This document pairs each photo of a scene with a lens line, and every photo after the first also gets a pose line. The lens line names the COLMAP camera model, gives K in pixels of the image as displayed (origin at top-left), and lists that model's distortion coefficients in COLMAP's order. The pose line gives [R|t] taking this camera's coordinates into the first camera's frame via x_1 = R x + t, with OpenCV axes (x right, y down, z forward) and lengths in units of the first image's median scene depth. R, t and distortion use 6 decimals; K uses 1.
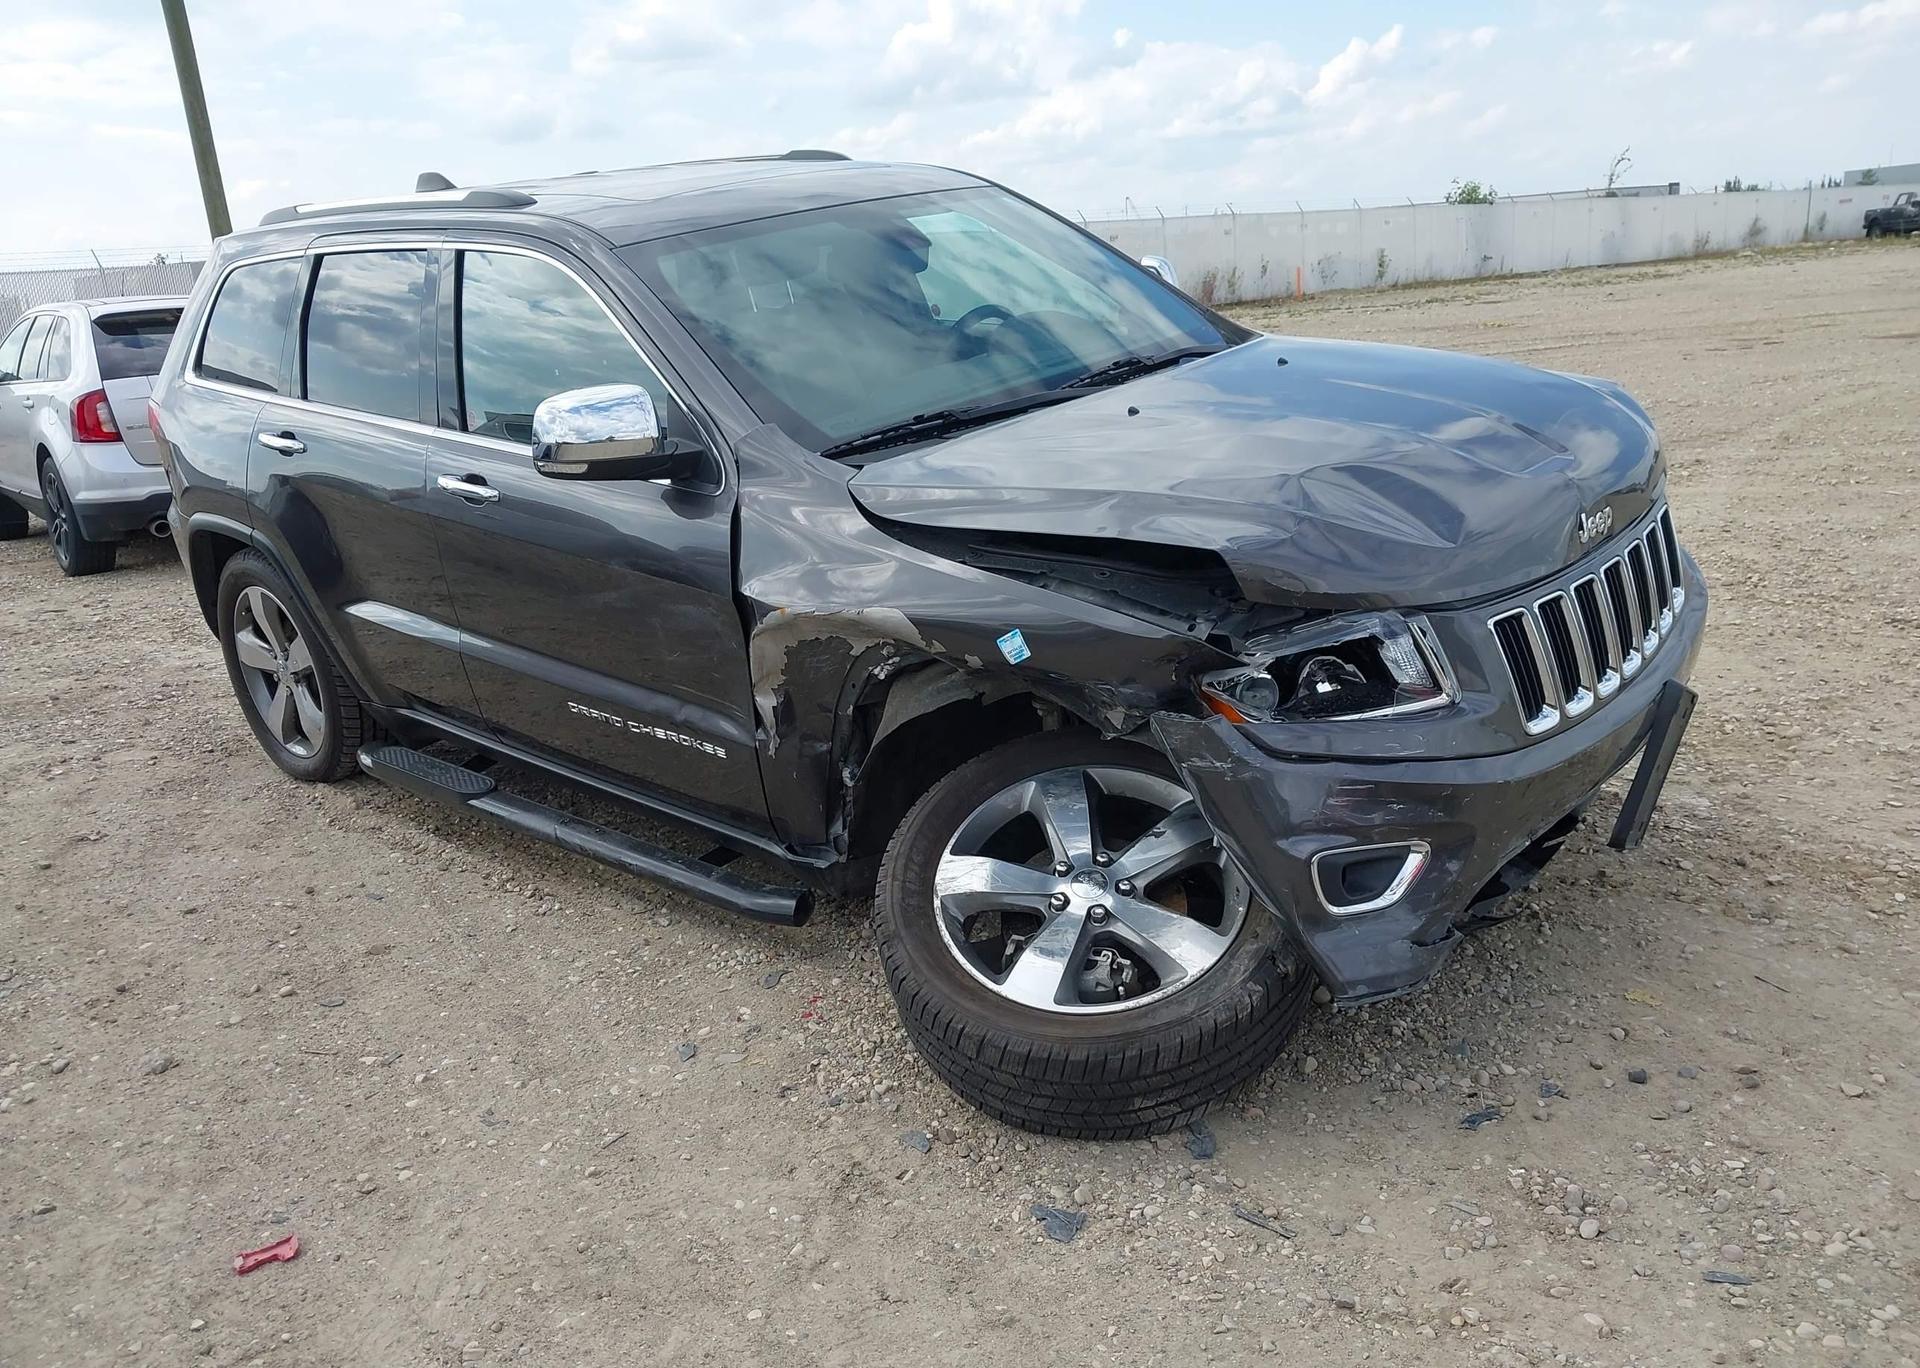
lens RADIAL K [[1488.1, 0, 968.8], [0, 1488.1, 676.0], [0, 0, 1]] dist [0.003874, 0.004771]
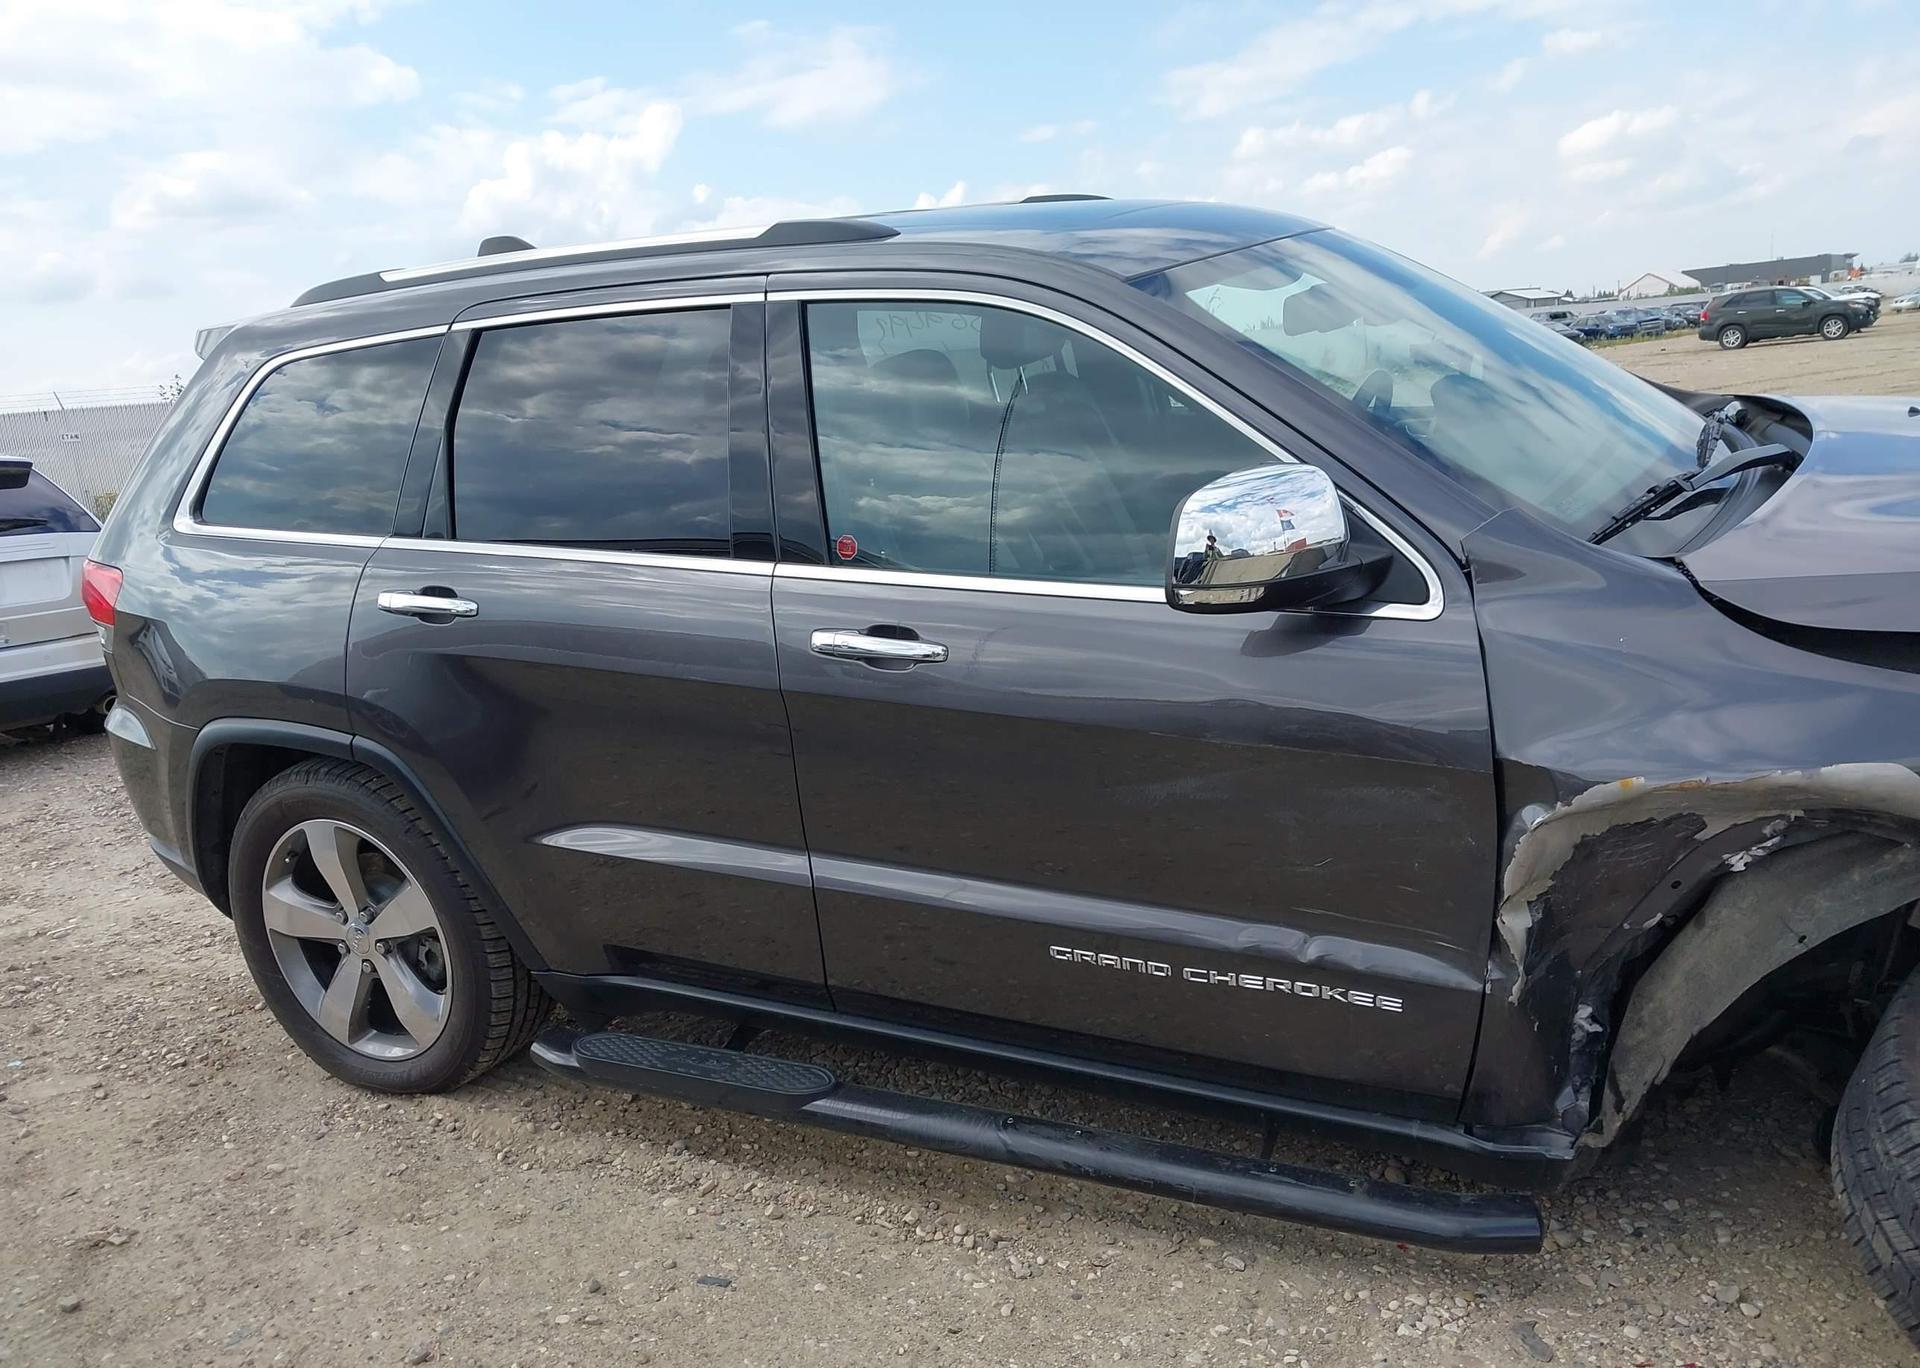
lens RADIAL K [[1532.5, 0, 960.0], [0, 1532.5, 684.0], [0, 0, 1]] dist [0.018606, 0.004695]
pose [[0.972681, -0.078440, 0.218494, -0.574178], [0.097050, 0.992391, -0.075772, -0.066575], [-0.210888, 0.094906, 0.972892, 0.410795]]
